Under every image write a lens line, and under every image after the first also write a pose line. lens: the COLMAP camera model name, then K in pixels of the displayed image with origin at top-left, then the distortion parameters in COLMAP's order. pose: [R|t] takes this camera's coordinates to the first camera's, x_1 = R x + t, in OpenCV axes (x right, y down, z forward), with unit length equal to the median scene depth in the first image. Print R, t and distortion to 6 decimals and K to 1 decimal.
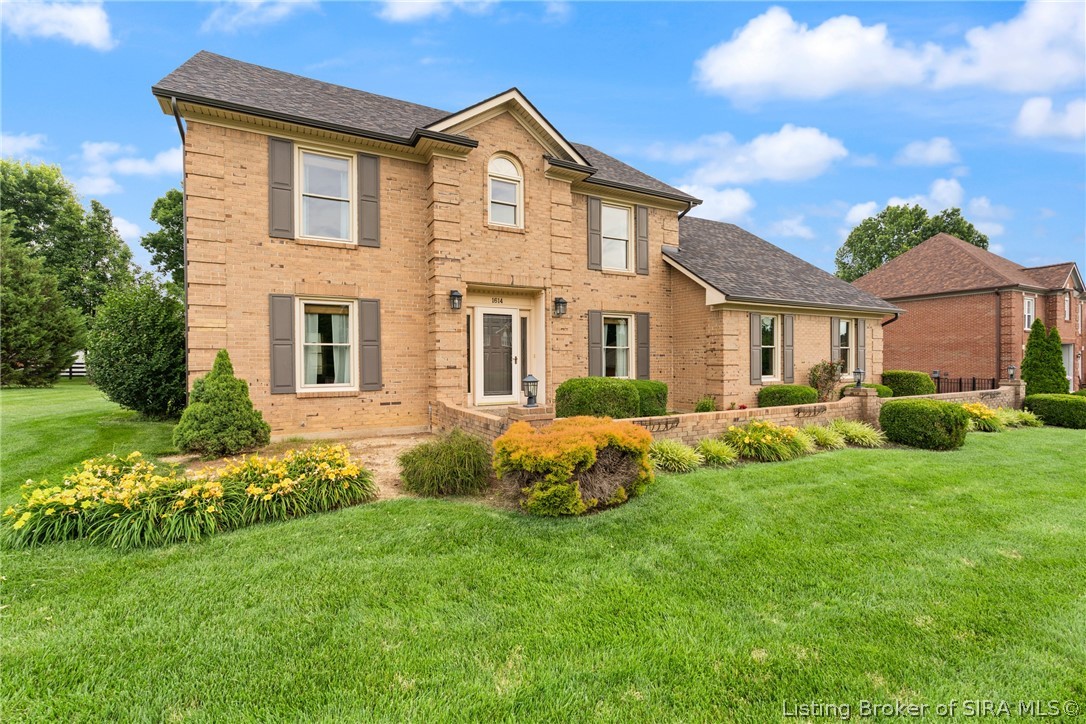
lens RADIAL K [[490.3, 0, 542.2], [0, 490.3, 366.8], [0, 0, 1]] dist [-0.002565, -0.000511]
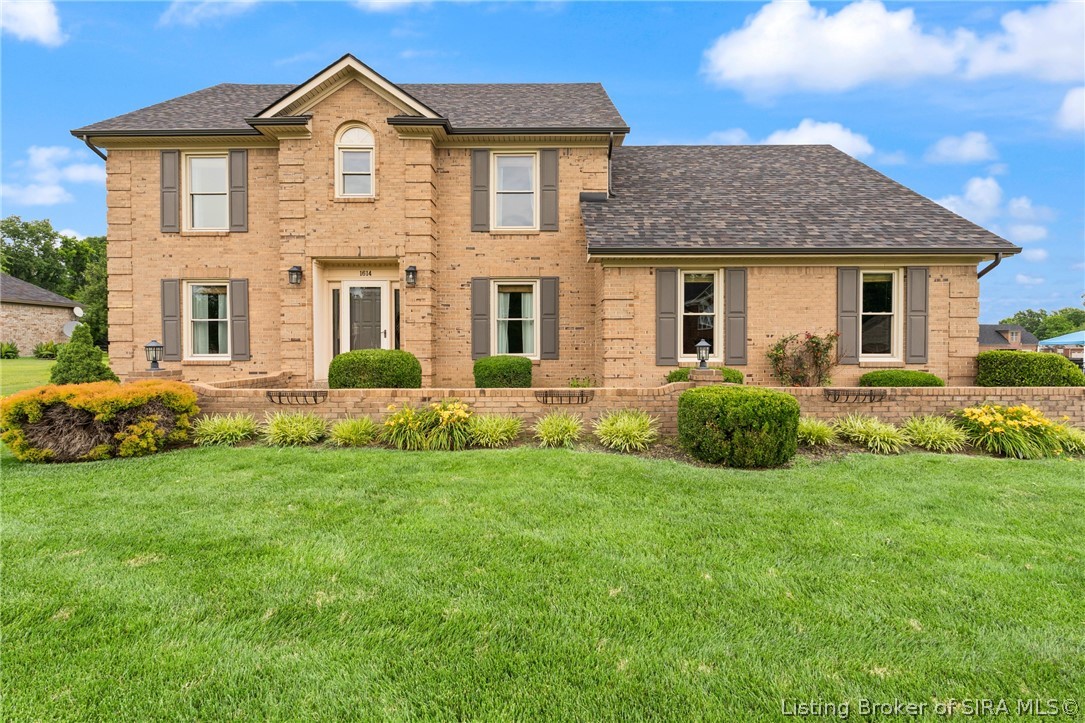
lens RADIAL K [[526.7, 0, 535.2], [0, 526.7, 359.5], [0, 0, 1]] dist [-0.007262, 0.001267]
pose [[0.877216, 0.014396, -0.479879, 0.791073], [-0.009326, 0.999873, 0.012948, 0.023454], [0.480005, -0.006883, 0.877239, 0.258344]]
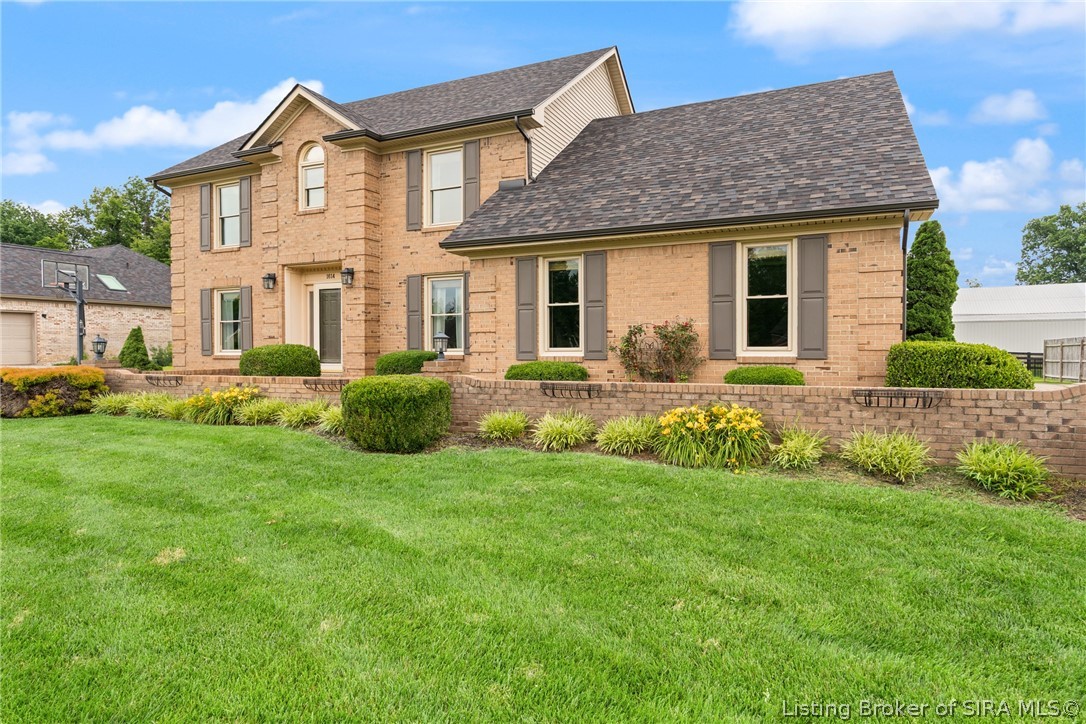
lens RADIAL K [[633.5, 0, 540.7], [0, 633.5, 356.3], [0, 0, 1]] dist [0.000123, 0.000974]
pose [[0.601233, 0.012858, -0.798970, 1.444190], [-0.007365, 0.999917, 0.010550, 0.026696], [0.799040, -0.000459, 0.601278, 0.582557]]
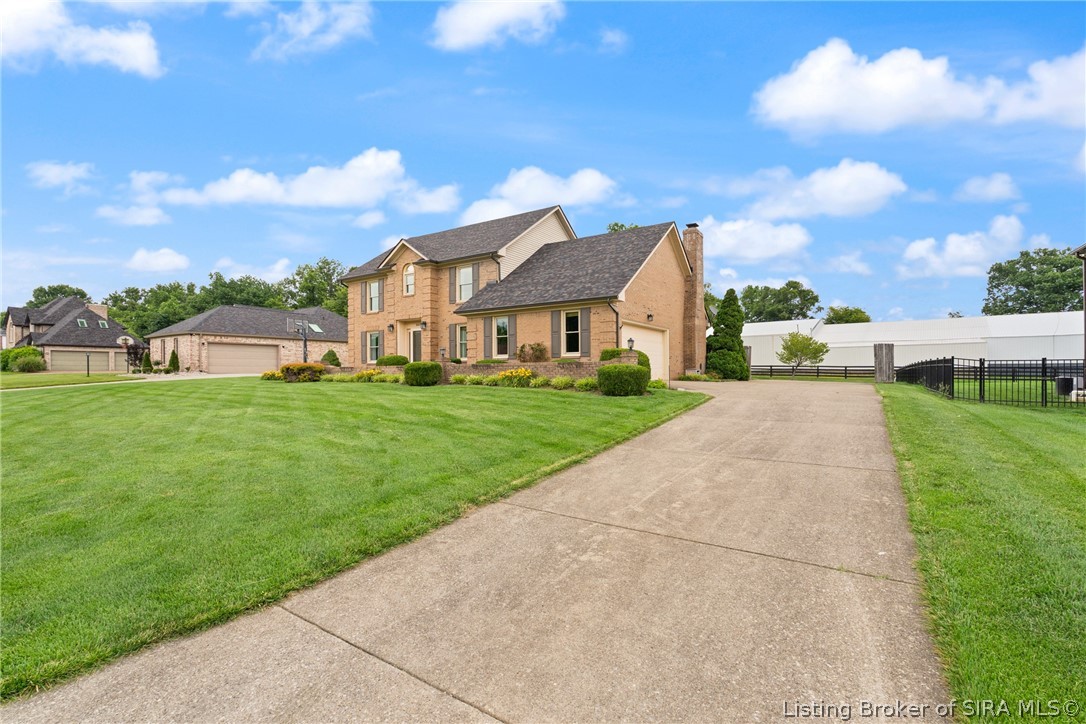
lens RADIAL K [[490.3, 0, 543.4], [0, 490.3, 373.4], [0, 0, 1]] dist [-0.002565, -0.000511]
pose [[0.481952, 0.002954, -0.876193, 2.459341], [-0.003875, 0.999992, 0.001241, 0.098514], [0.876189, 0.002797, 0.481960, 0.443638]]
